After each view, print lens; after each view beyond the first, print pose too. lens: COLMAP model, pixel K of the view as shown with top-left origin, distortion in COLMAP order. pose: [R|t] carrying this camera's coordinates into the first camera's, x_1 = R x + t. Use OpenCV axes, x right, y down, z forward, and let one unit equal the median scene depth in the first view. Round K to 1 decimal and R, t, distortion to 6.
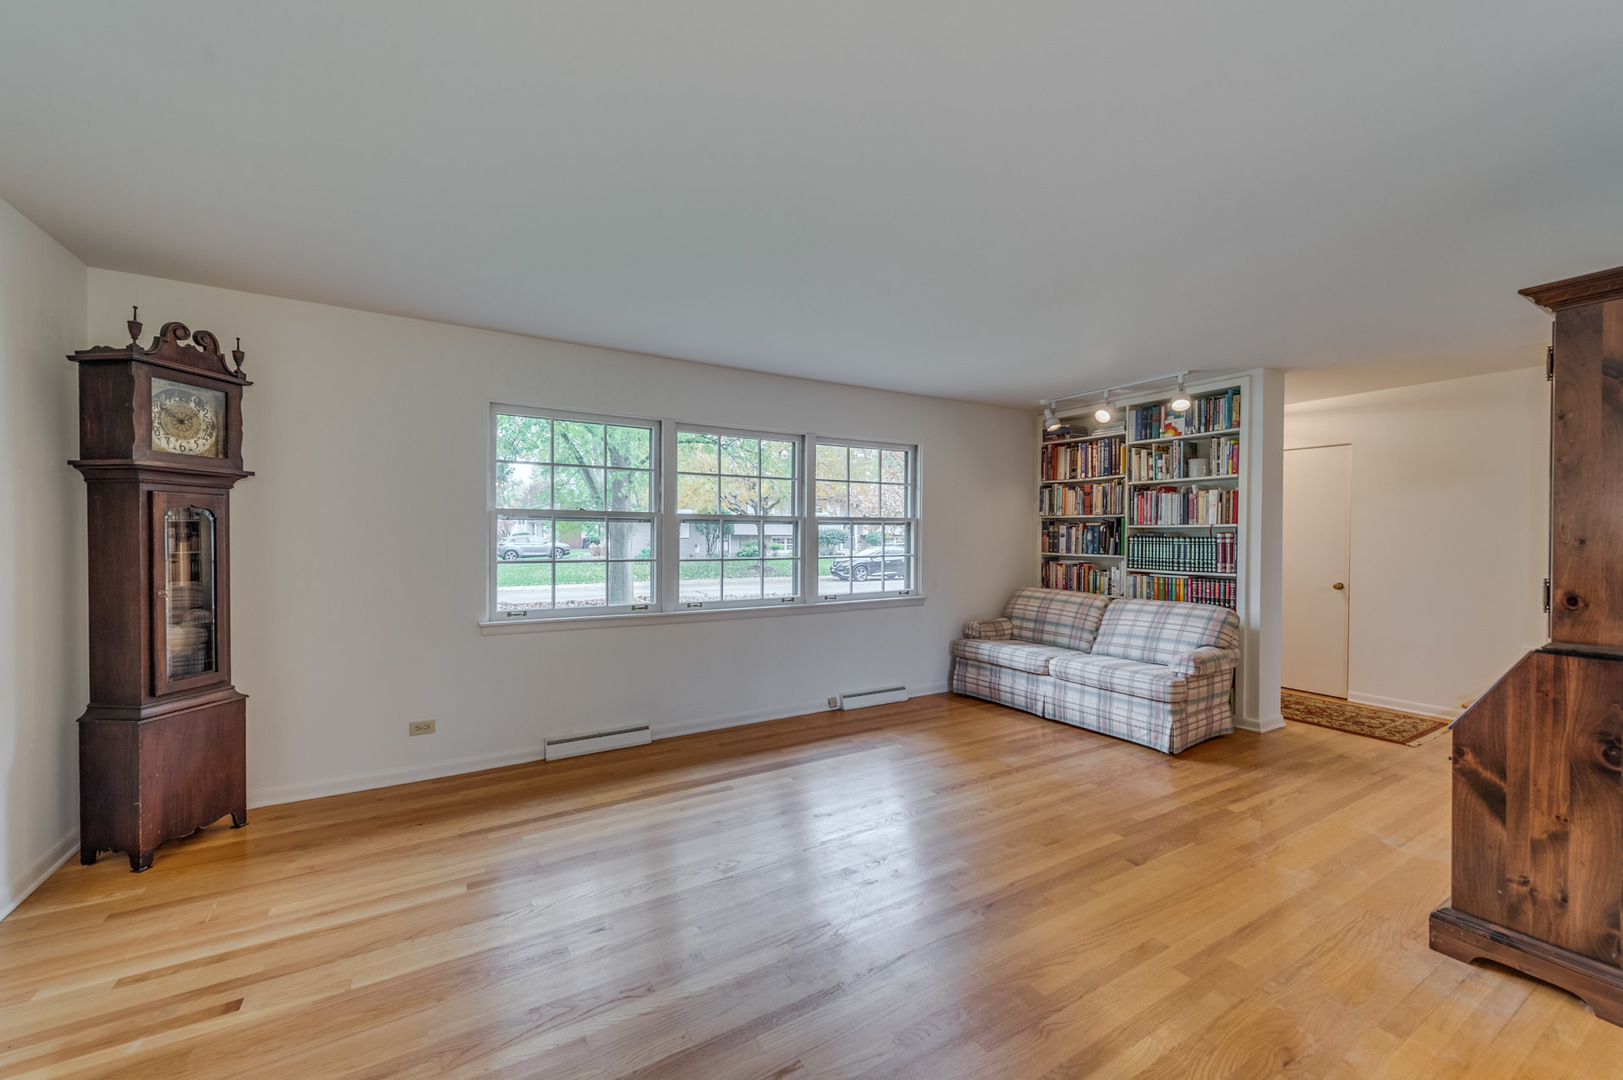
lens RADIAL K [[629.1, 0, 806.5], [0, 629.1, 538.5], [0, 0, 1]] dist [0.008486, -0.000616]
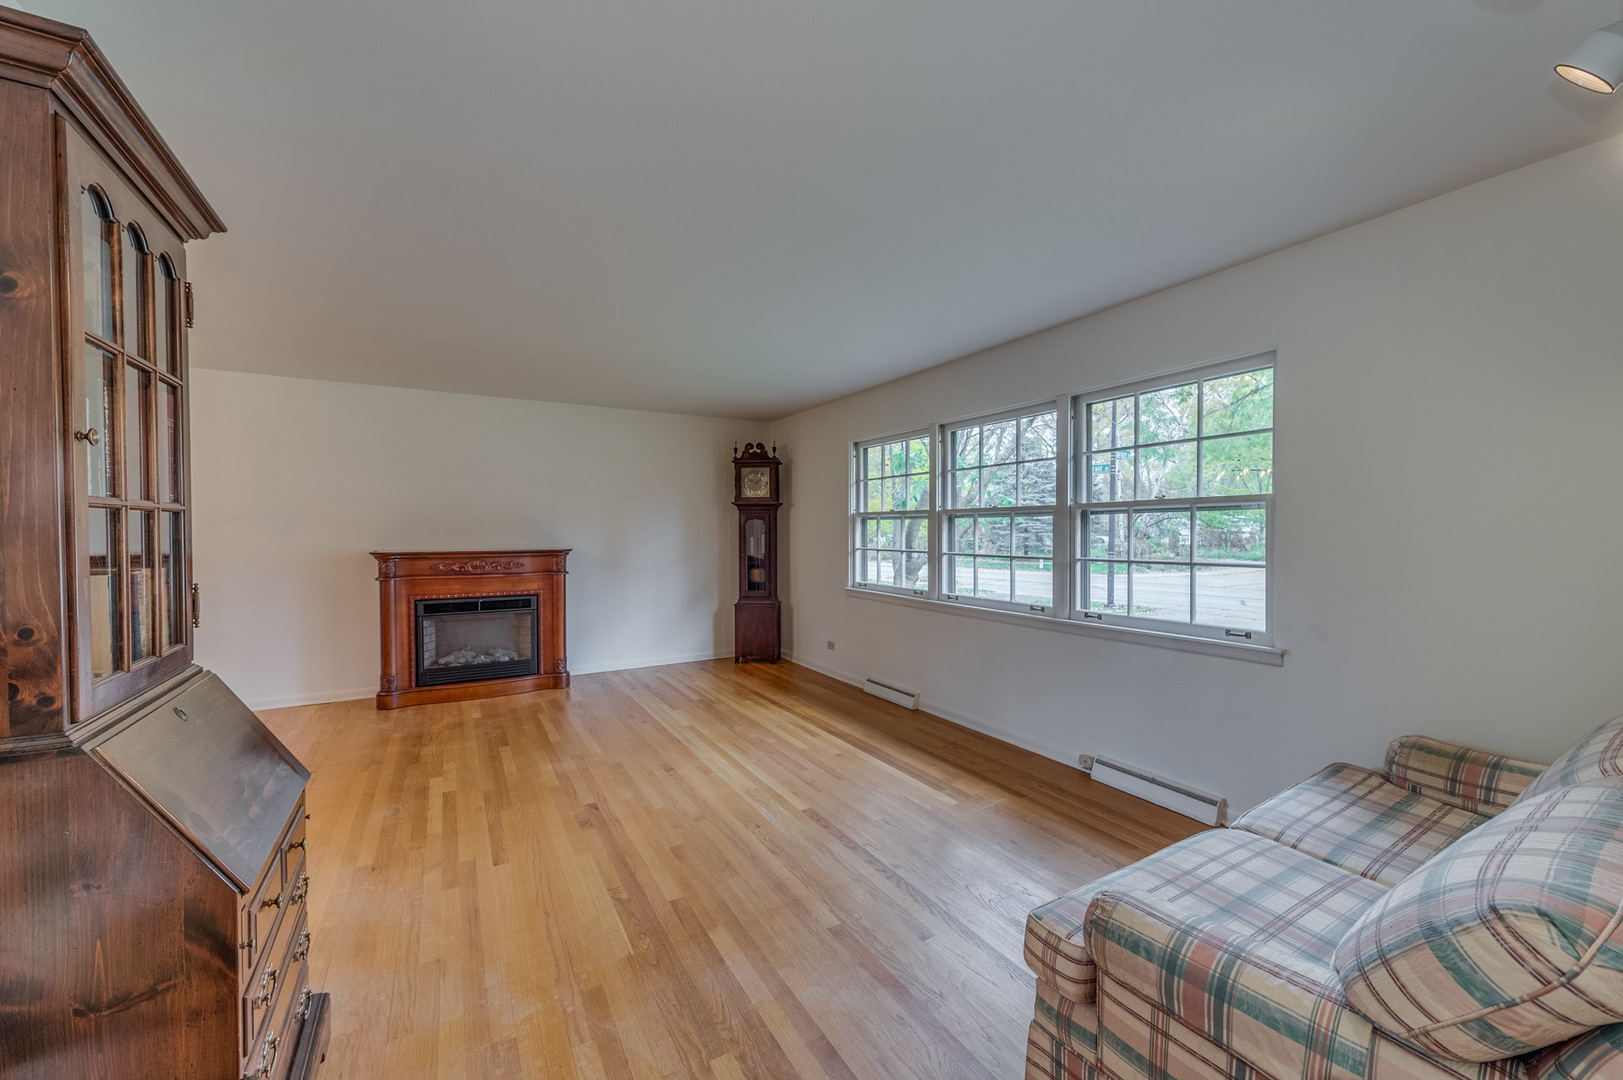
lens RADIAL K [[629.1, 0, 810.2], [0, 629.1, 540.8], [0, 0, 1]] dist [0.008486, -0.000616]
pose [[-0.016183, 0.012503, -0.999791, 0.761412], [0.000133, 0.999922, 0.012503, -0.000021], [0.999869, 0.000070, -0.016183, 0.696499]]
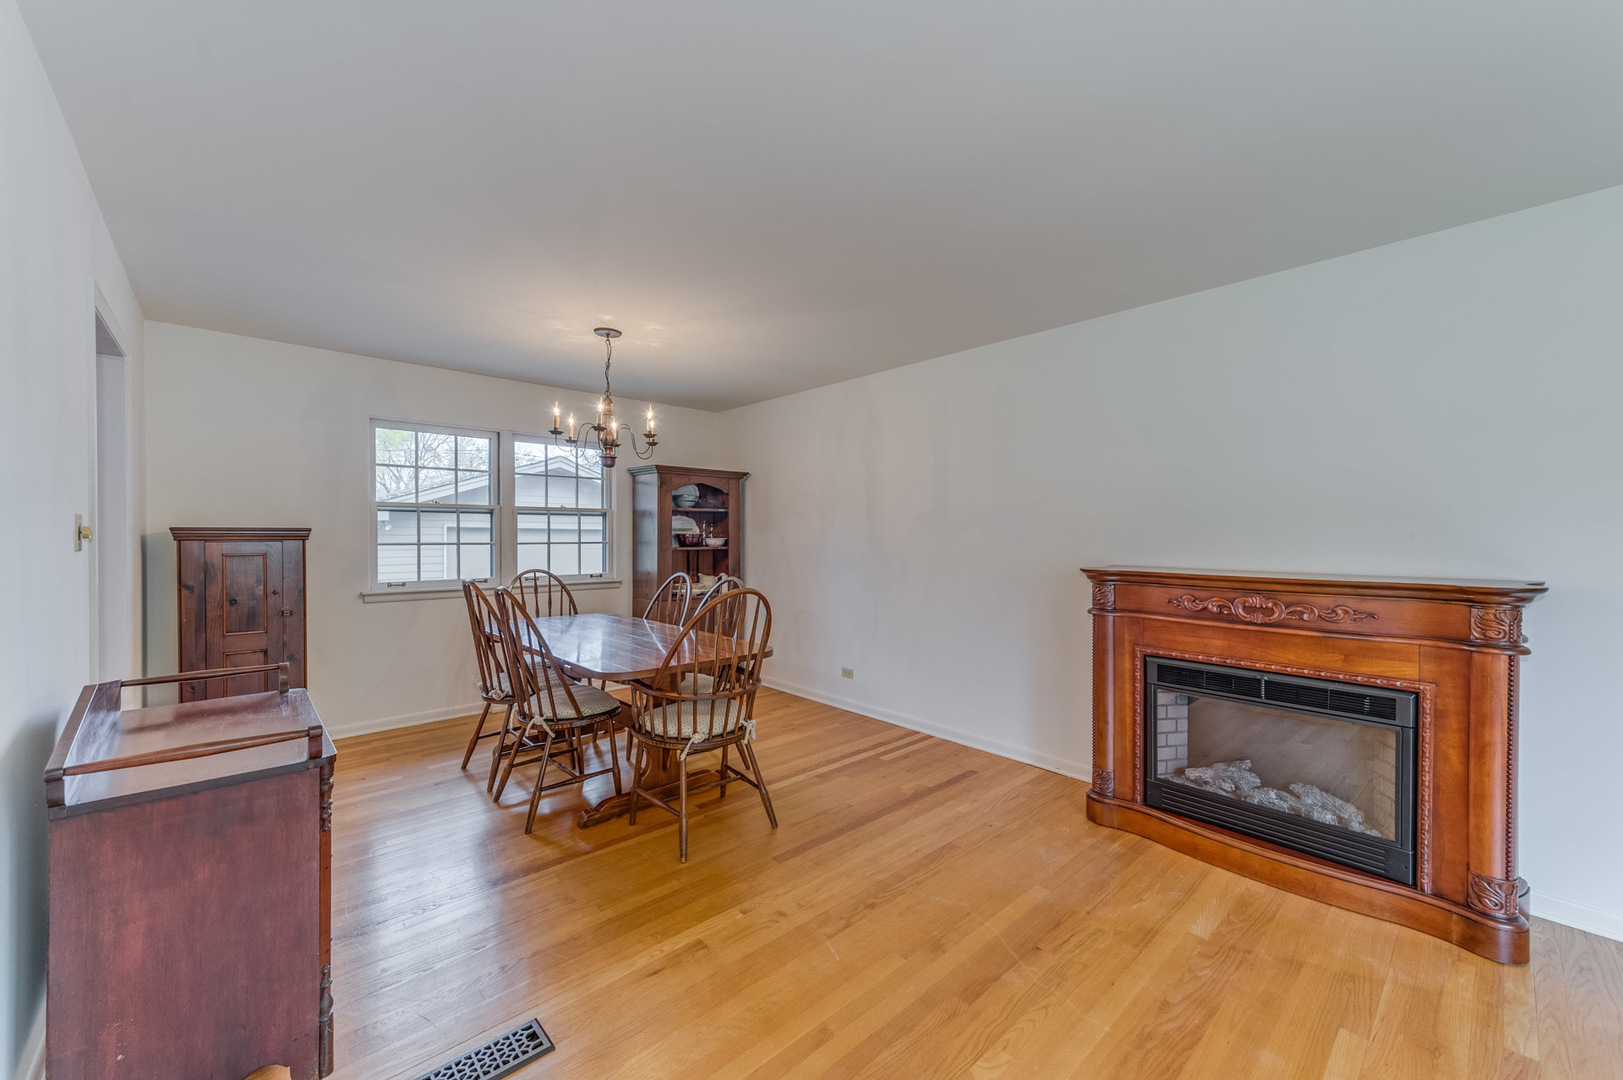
lens RADIAL K [[629.1, 0, 799.5], [0, 629.1, 538.7], [0, 0, 1]] dist [0.008486, -0.000616]
pose [[-0.980409, -0.006003, -0.196881, 0.197495], [-0.008339, 0.999904, 0.011036, -0.004052], [0.196796, 0.012461, -0.980365, 0.560109]]
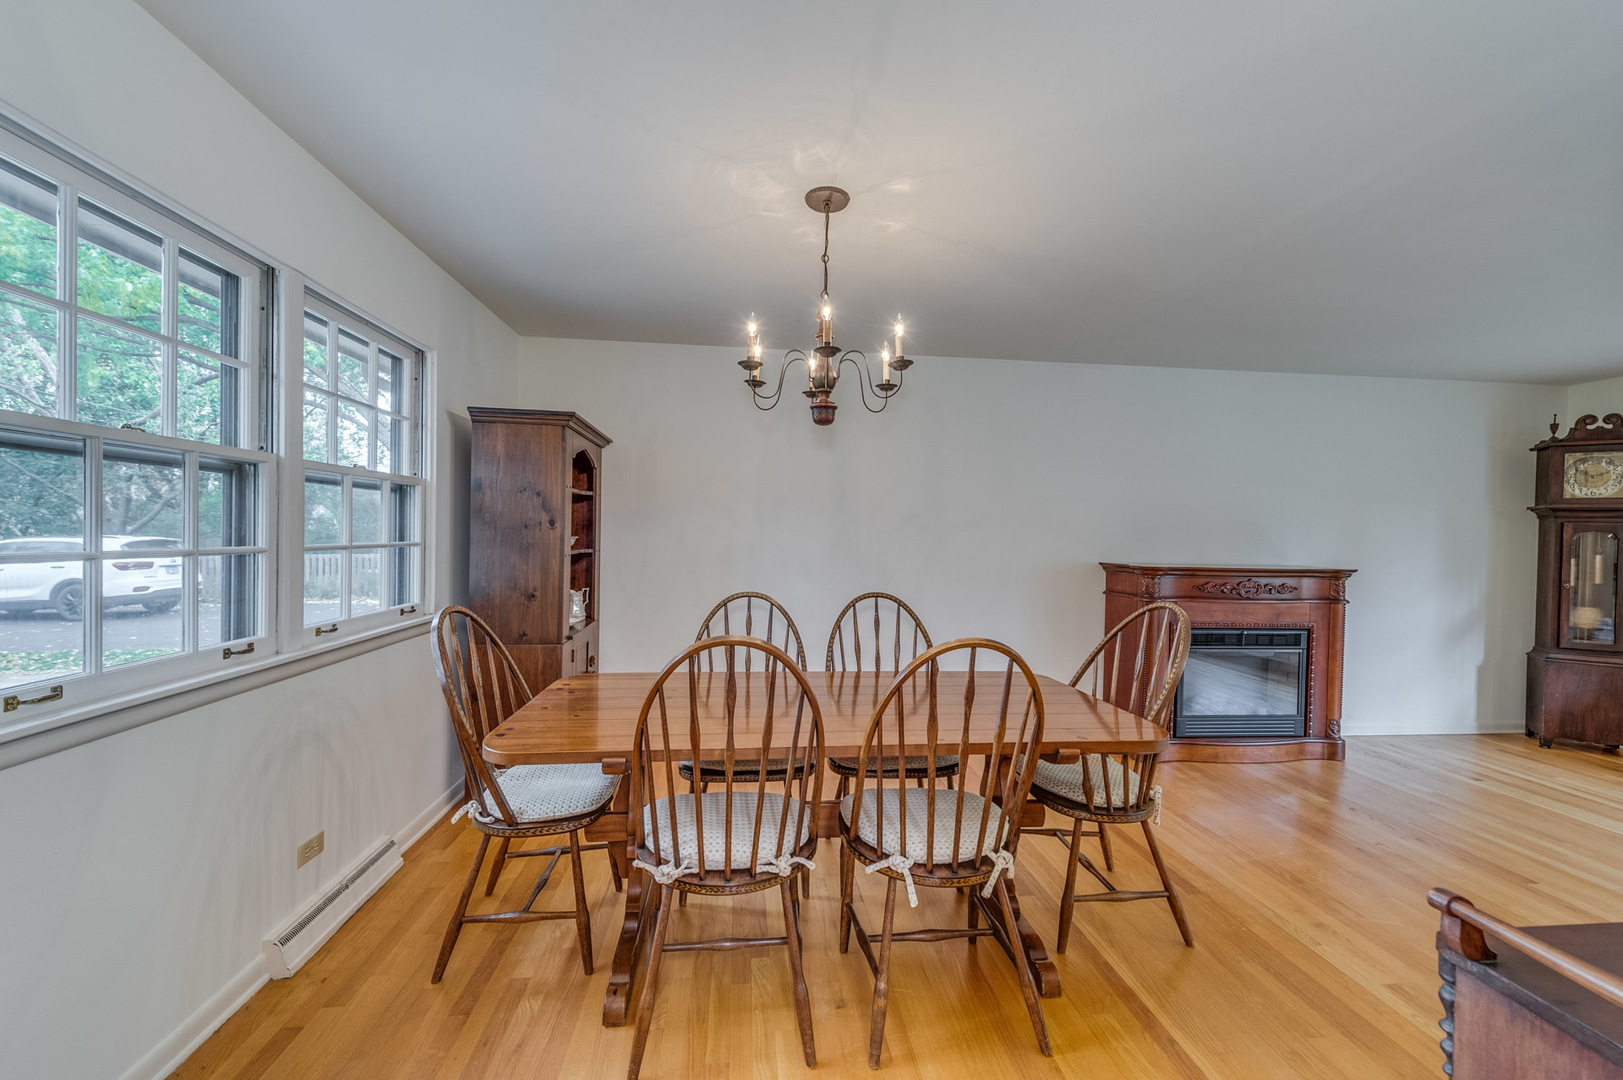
lens RADIAL K [[629.1, 0, 809.3], [0, 629.1, 547.5], [0, 0, 1]] dist [0.008486, -0.000616]
pose [[-0.430628, 0.000219, -0.902529, 0.689648], [-0.022275, 0.999693, 0.010870, 0.007452], [0.902254, 0.024784, -0.430491, -0.027866]]
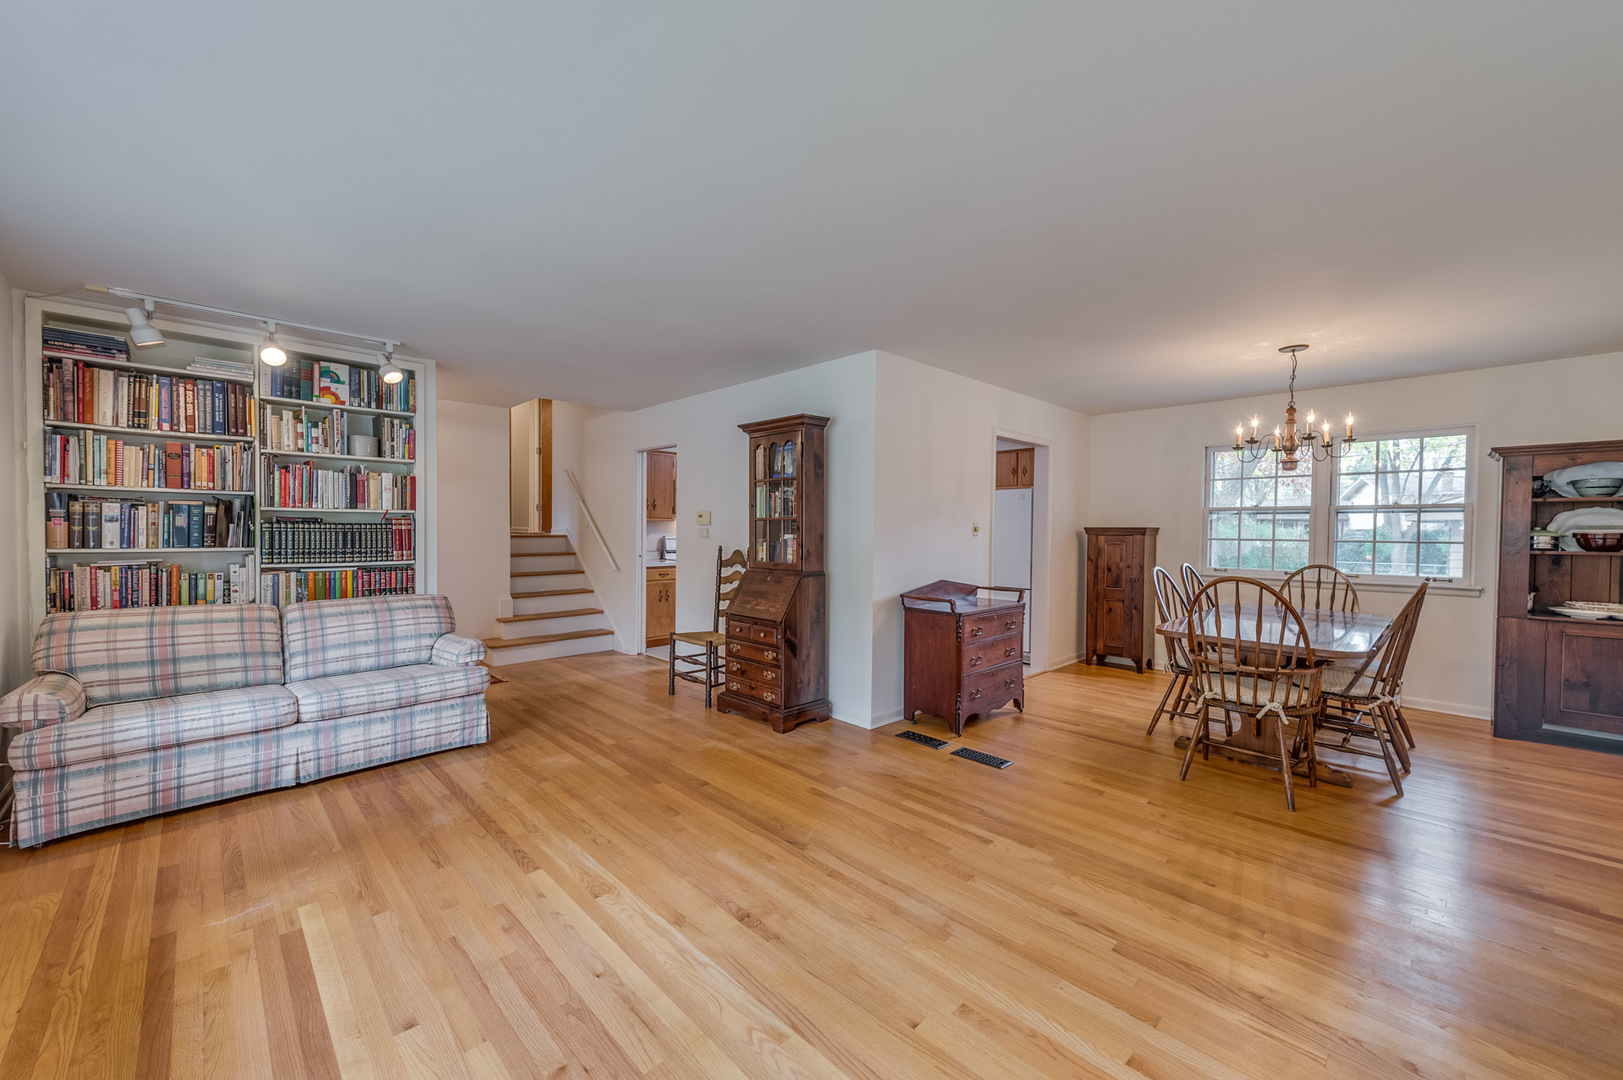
lens RADIAL K [[629.1, 0, 812.9], [0, 629.1, 542.6], [0, 0, 1]] dist [0.008486, -0.000616]
pose [[-0.231630, -0.030140, 0.972337, -0.400748], [-0.006577, 0.999546, 0.029417, -0.005539], [-0.972782, 0.000419, -0.231723, 0.581540]]
